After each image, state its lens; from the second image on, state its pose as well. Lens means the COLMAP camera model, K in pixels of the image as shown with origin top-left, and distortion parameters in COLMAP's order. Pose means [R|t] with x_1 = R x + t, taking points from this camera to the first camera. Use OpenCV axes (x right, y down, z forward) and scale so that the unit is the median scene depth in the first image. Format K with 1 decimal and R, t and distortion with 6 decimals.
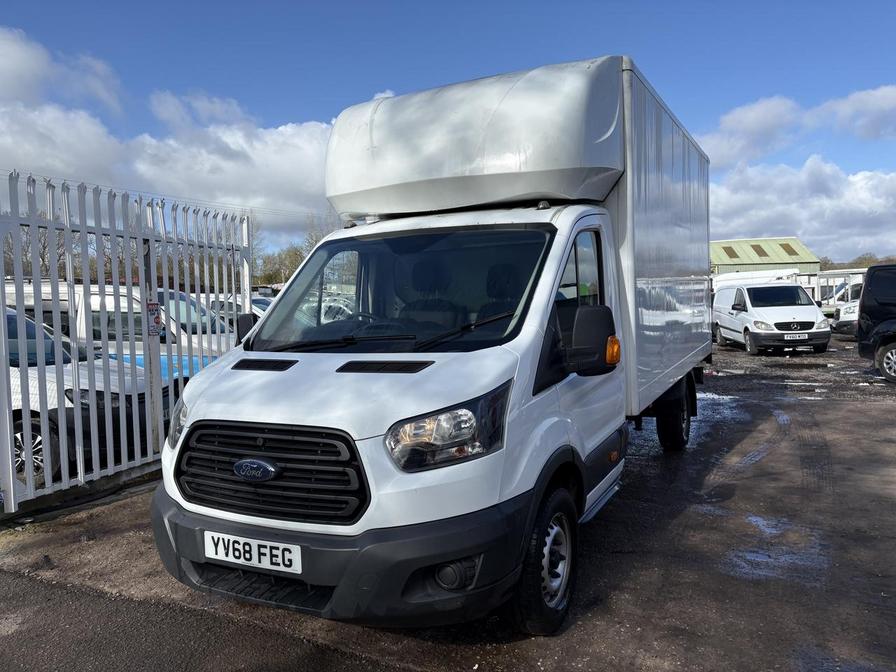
lens RADIAL K [[678.1, 0, 448.0], [0, 678.1, 347.5], [0, 0, 1]] dist [0.007608, 0.000366]
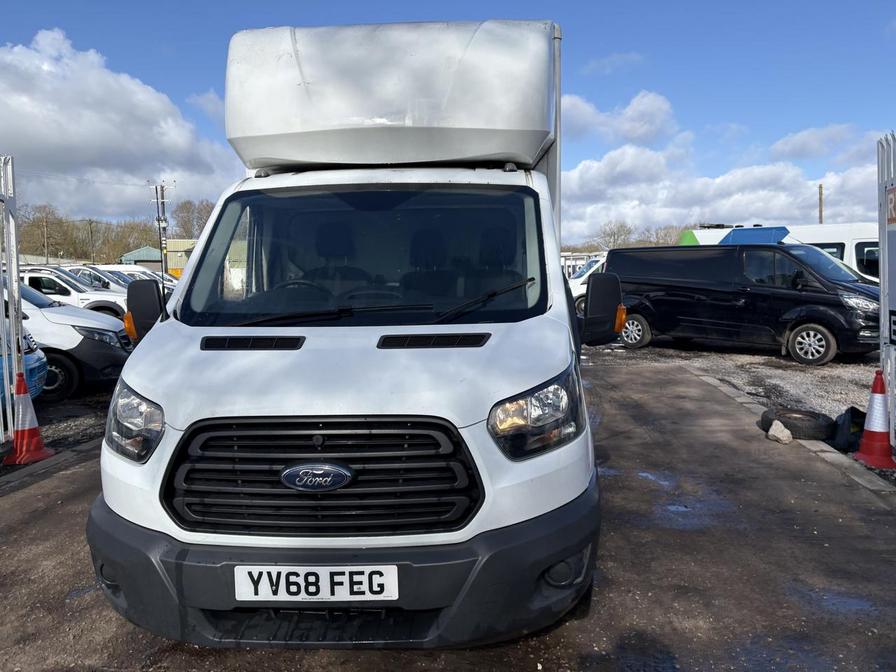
lens RADIAL K [[679.4, 0, 448.0], [0, 679.4, 336.0], [0, 0, 1]] dist [0.011974, 0.005511]
pose [[0.911864, -0.022726, 0.409864, -0.459104], [0.016099, 0.999678, 0.019612, 0.006857], [-0.410178, -0.011285, 0.911936, 0.232543]]
